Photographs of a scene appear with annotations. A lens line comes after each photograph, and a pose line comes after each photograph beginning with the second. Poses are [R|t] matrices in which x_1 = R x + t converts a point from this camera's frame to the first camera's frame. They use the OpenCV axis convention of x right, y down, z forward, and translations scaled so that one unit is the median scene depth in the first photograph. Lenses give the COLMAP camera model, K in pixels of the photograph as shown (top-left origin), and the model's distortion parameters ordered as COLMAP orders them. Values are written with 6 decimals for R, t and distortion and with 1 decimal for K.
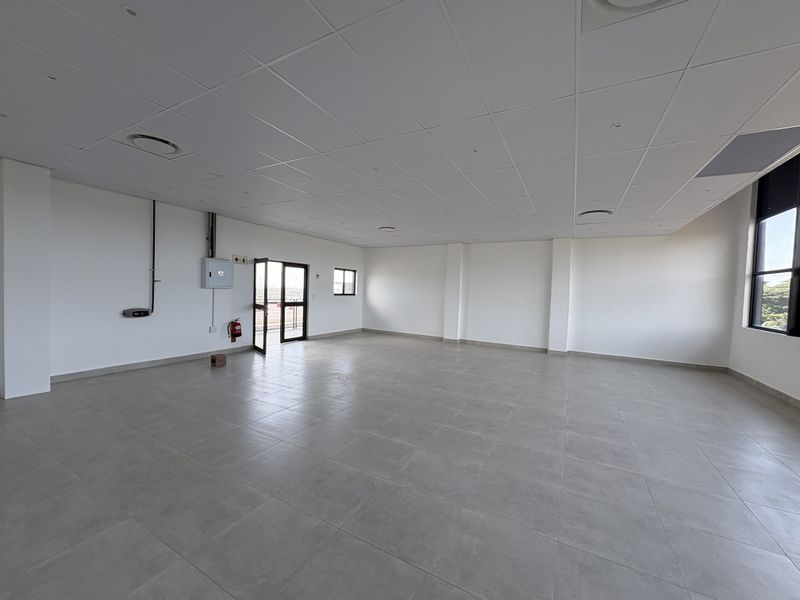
lens RADIAL K [[317.8, 0, 399.5], [0, 317.8, 300.0], [0, 0, 1]] dist [0.002002, -0.000474]
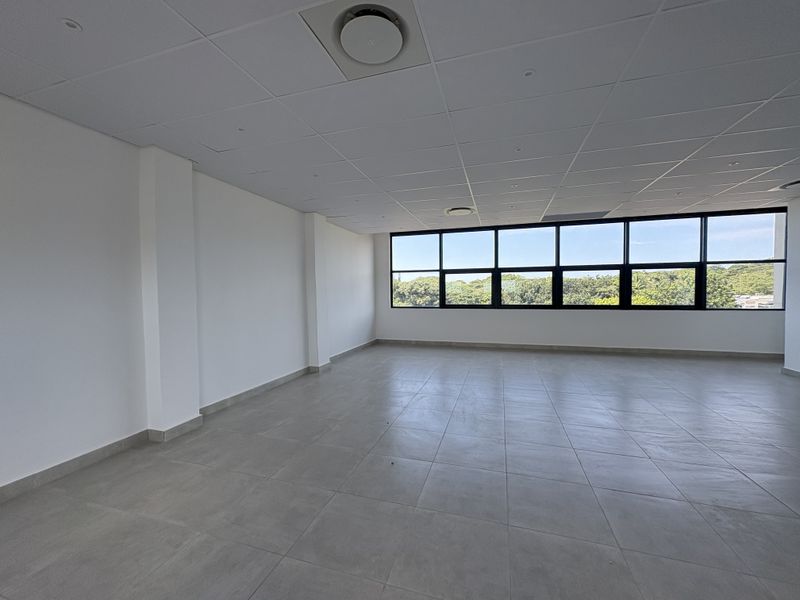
lens RADIAL K [[317.8, 0, 399.2], [0, 317.8, 300.2], [0, 0, 1]] dist [0.002002, -0.000474]
pose [[-0.192809, -0.054443, 0.979725, -0.307892], [0.033878, 0.997495, 0.062098, -0.038733], [-0.980651, 0.045164, -0.190482, 1.096021]]
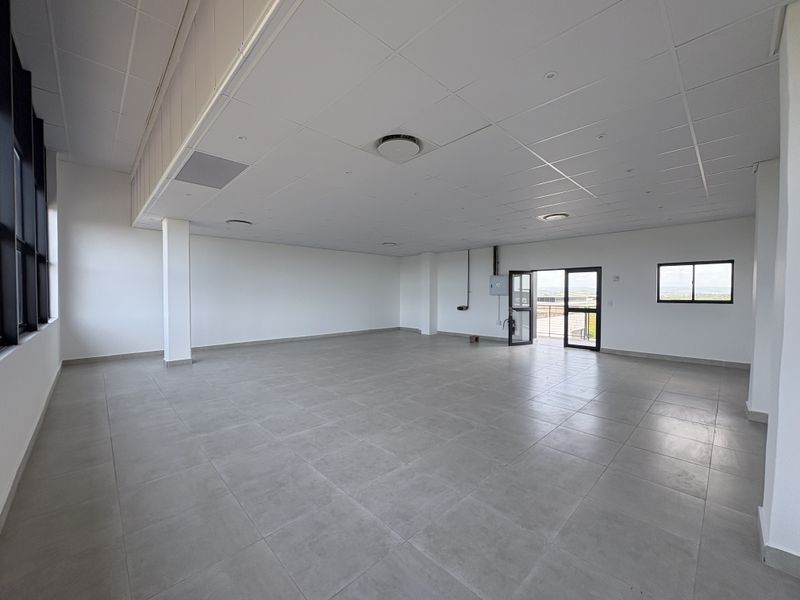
lens RADIAL K [[317.8, 0, 396.8], [0, 317.8, 297.2], [0, 0, 1]] dist [0.002002, -0.000474]
pose [[-0.302845, -0.023581, -0.952748, 0.897569], [-0.041623, 0.999067, -0.011497, 0.008977], [0.952131, 0.036175, -0.303544, 0.910621]]
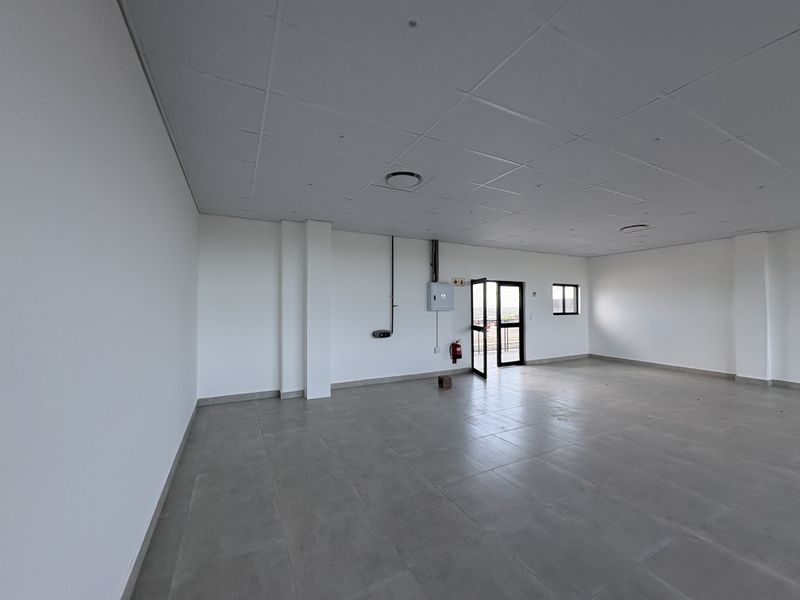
lens RADIAL K [[317.8, 0, 400.5], [0, 317.8, 301.1], [0, 0, 1]] dist [0.002002, -0.000474]
pose [[0.830326, -0.042864, -0.555627, -0.093600], [0.011020, 0.998105, -0.060531, -0.006081], [0.557169, 0.044137, 0.829225, 0.058118]]
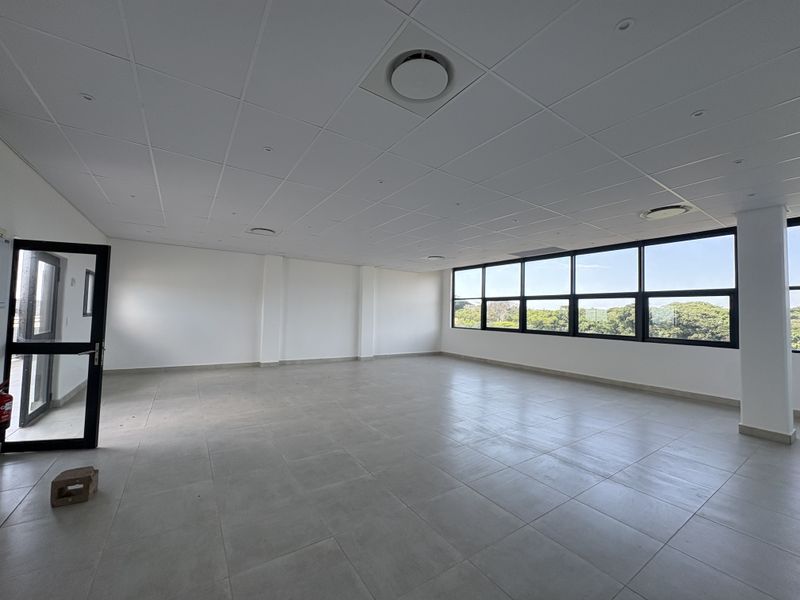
lens RADIAL K [[317.8, 0, 399.0], [0, 317.8, 297.1], [0, 0, 1]] dist [0.002002, -0.000474]
pose [[0.459896, 0.027653, 0.887542, -0.620434], [0.015766, 0.999103, -0.039298, -0.025008], [-0.887833, 0.032066, 0.459047, 0.359640]]
